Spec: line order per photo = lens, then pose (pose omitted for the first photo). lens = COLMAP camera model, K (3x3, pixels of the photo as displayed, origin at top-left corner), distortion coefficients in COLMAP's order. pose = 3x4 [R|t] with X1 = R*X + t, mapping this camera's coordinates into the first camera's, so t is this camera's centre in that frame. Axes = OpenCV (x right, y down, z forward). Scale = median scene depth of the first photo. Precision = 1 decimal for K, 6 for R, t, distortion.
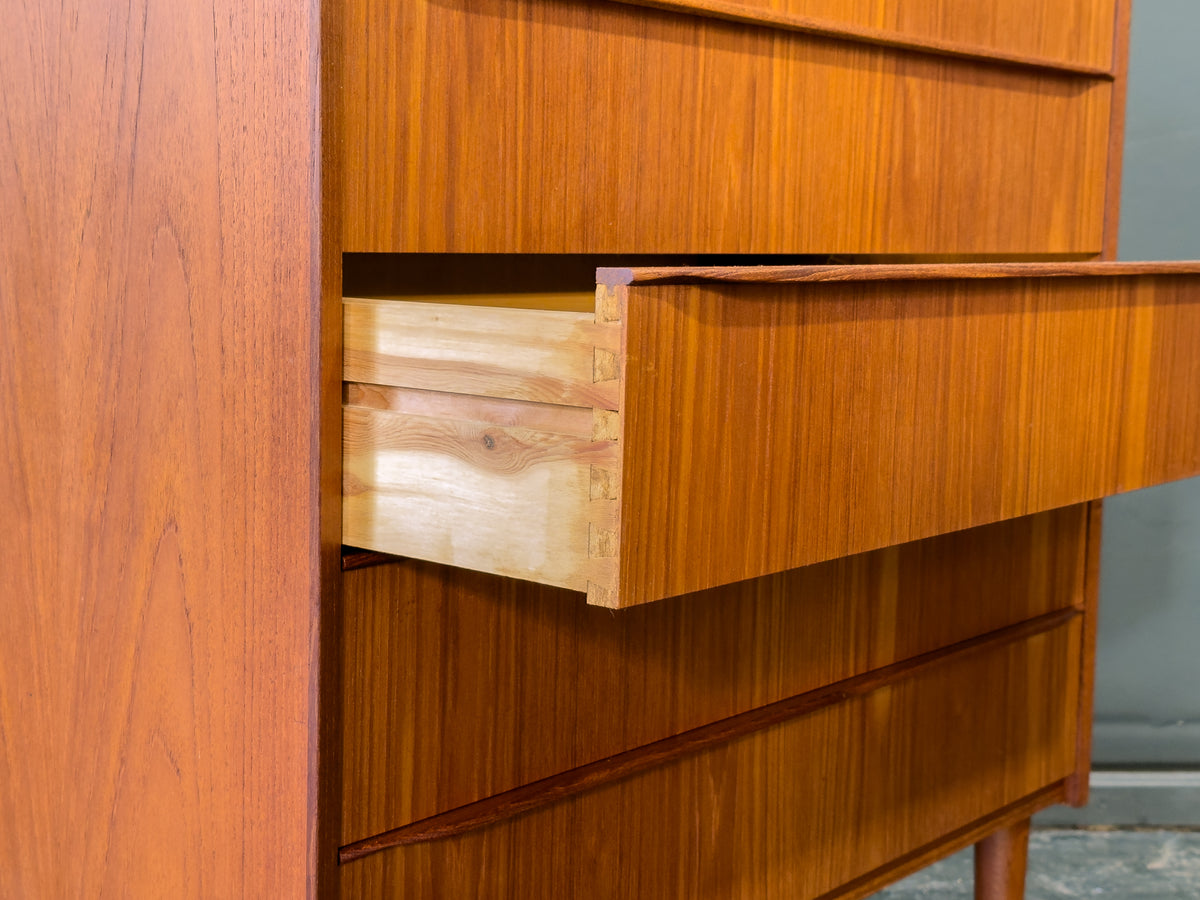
lens RADIAL K [[1764.2, 0, 552.1], [0, 1764.2, 424.3], [0, 0, 1]] dist [0.148260, -0.067038]
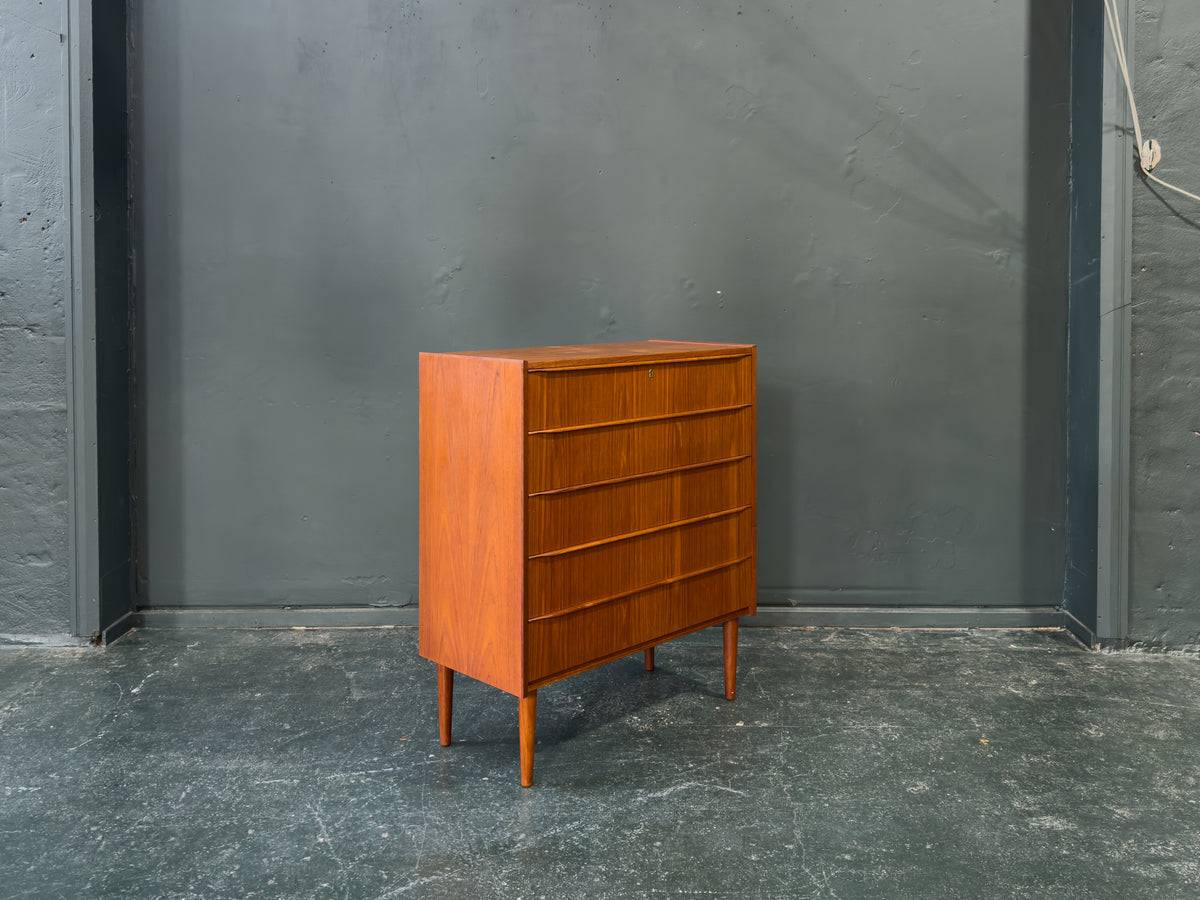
lens RADIAL K [[1058.2, 0, 616.1], [0, 1058.2, 312.1], [0, 0, 1]] dist [0.121043, -0.219788]
pose [[0.996985, -0.016364, -0.075844, 0.310445], [0.010006, 0.996461, -0.083458, -0.305865], [0.076941, 0.082448, 0.993621, -1.698373]]
